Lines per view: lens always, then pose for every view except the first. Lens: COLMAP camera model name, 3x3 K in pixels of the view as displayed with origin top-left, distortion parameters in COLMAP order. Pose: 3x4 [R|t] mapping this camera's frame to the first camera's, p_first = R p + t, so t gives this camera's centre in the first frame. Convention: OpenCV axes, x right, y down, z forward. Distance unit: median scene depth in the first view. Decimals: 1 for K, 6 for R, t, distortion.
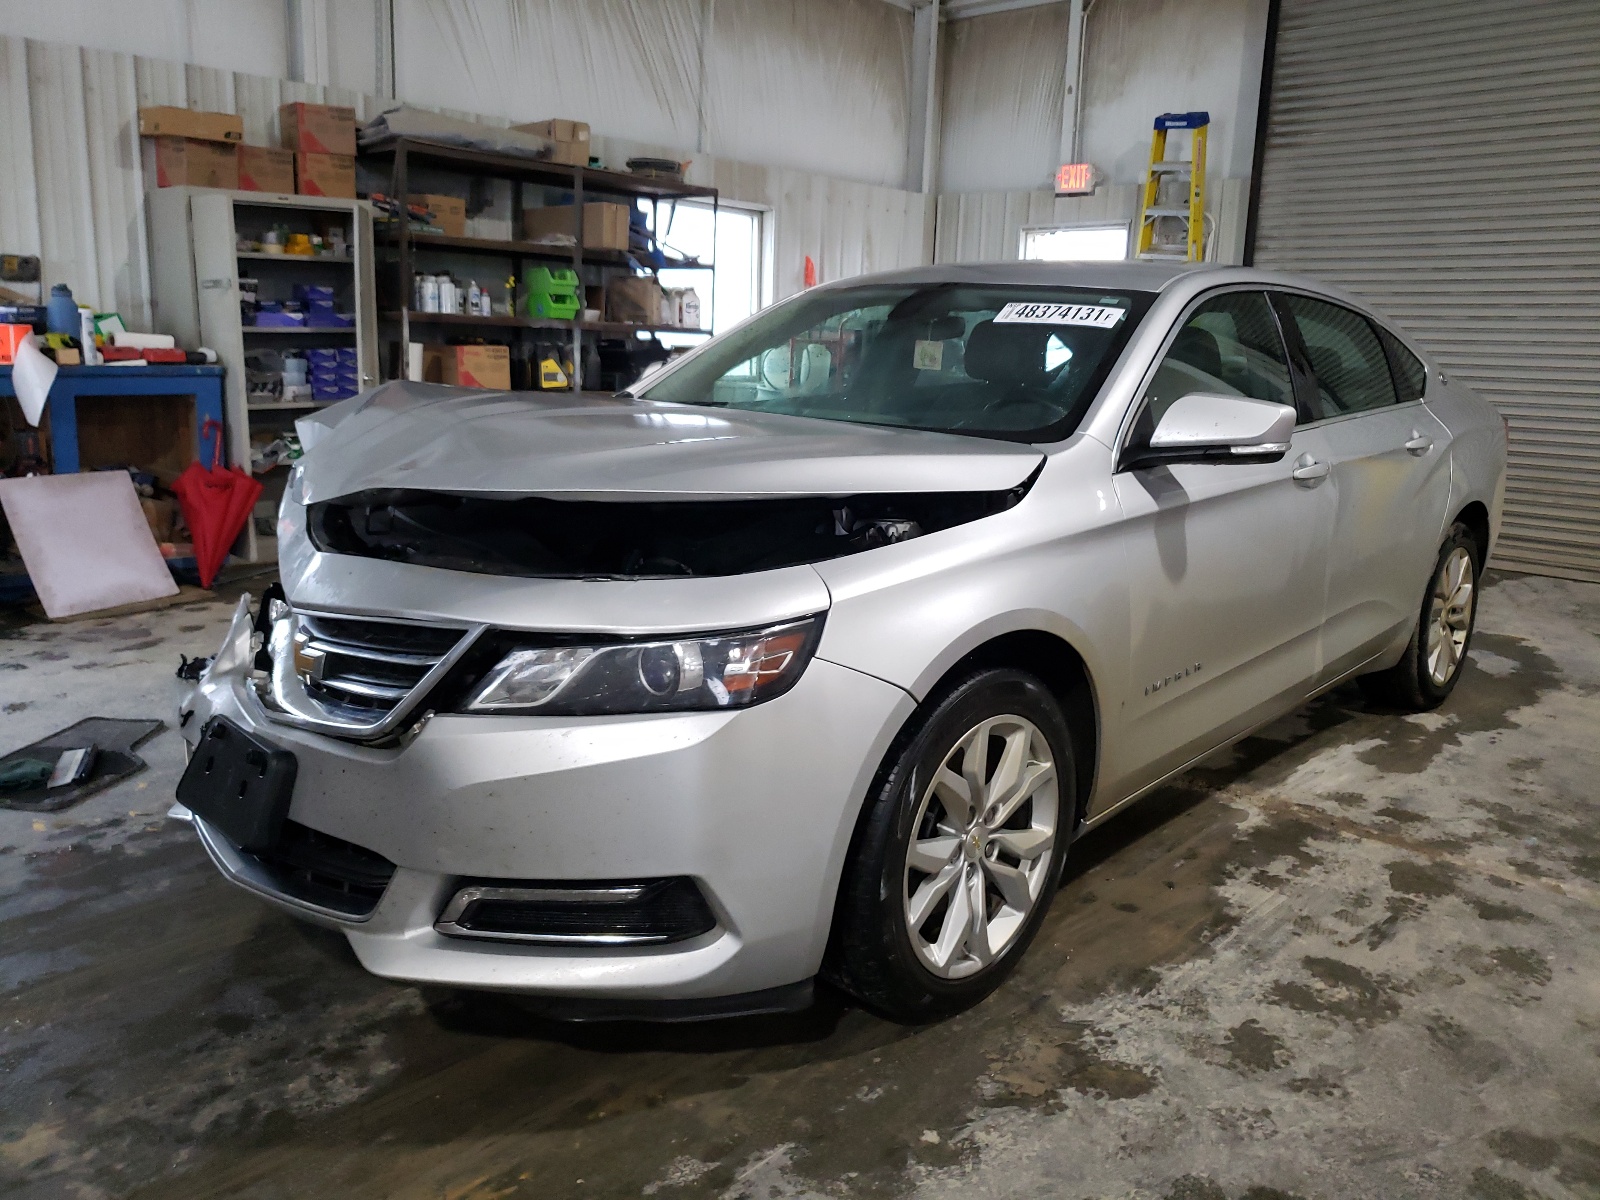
lens RADIAL K [[1280.9, 0, 800.0], [0, 1280.9, 600.0], [0, 0, 1]] dist [-0.011395, 0.056307]
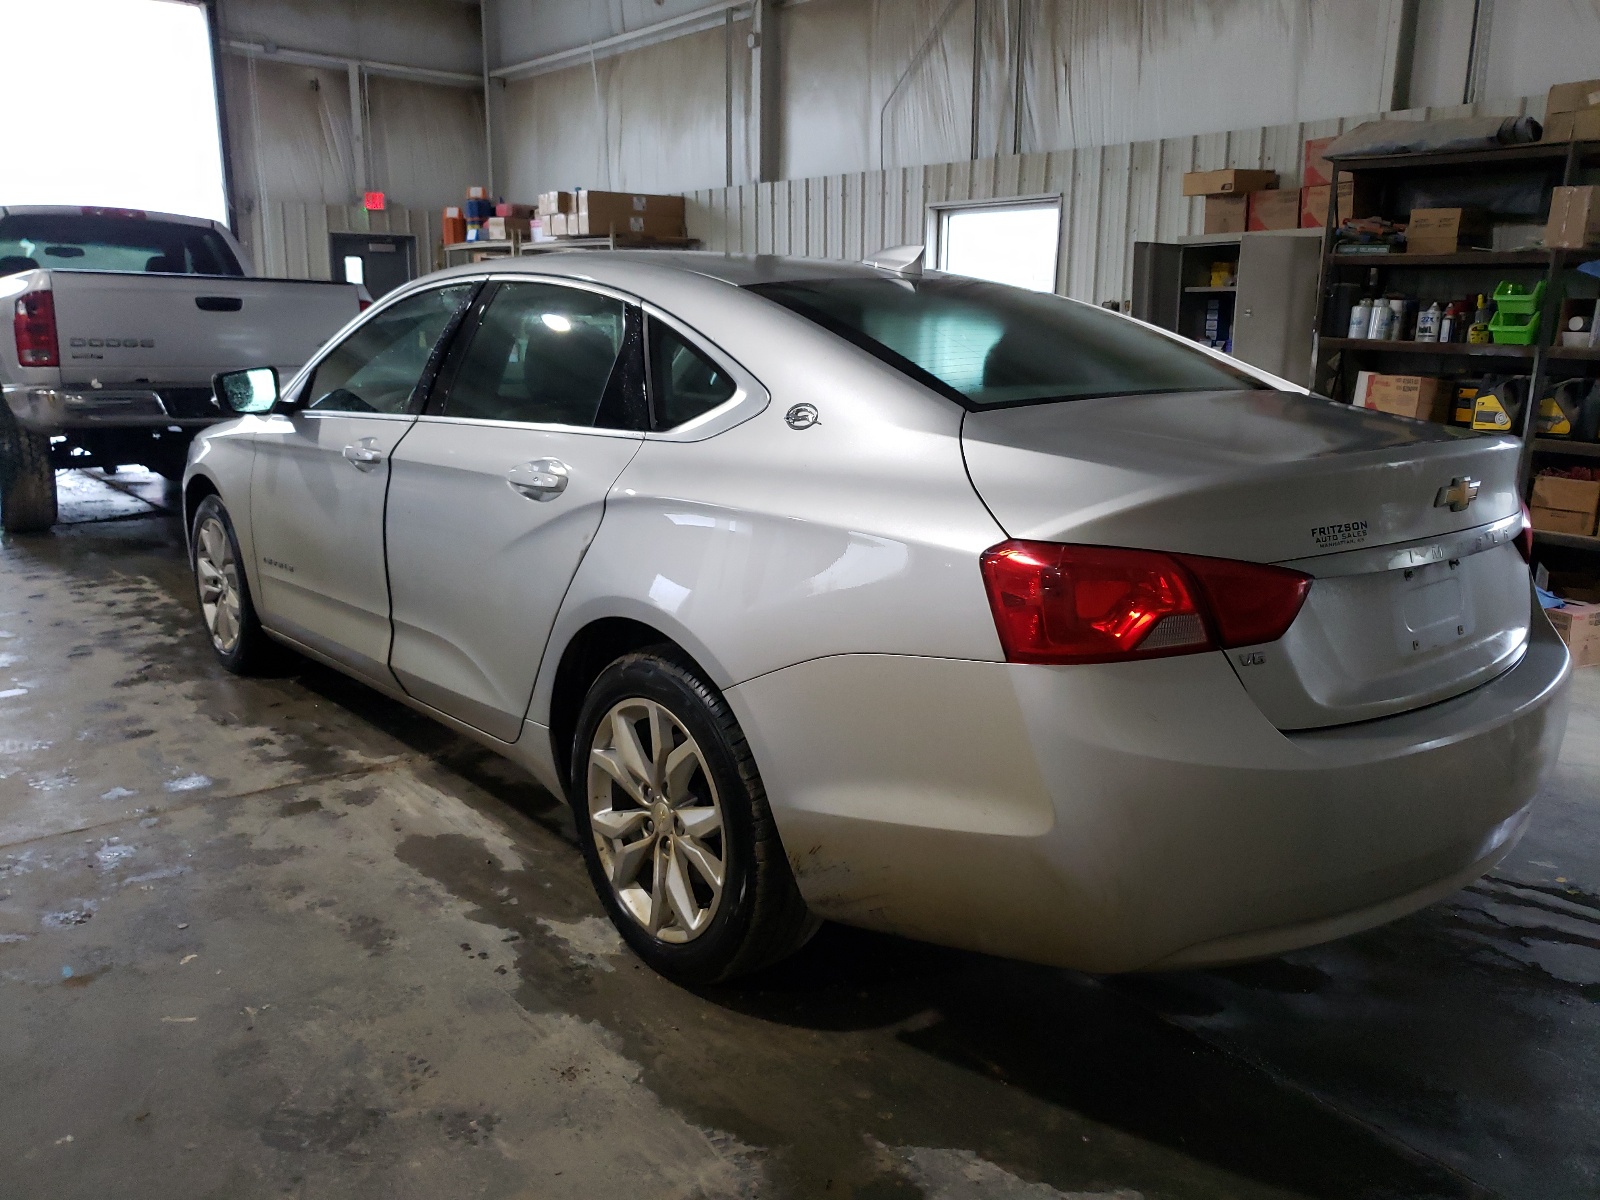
lens RADIAL K [[1232.2, 0, 800.0], [0, 1232.2, 600.0], [0, 0, 1]] dist [0.004776, 0.002415]
pose [[-0.122388, 0.188251, -0.974465, 1.258827], [-0.230069, 0.949720, 0.212366, -0.261348], [0.965448, 0.250186, -0.072924, 1.339748]]
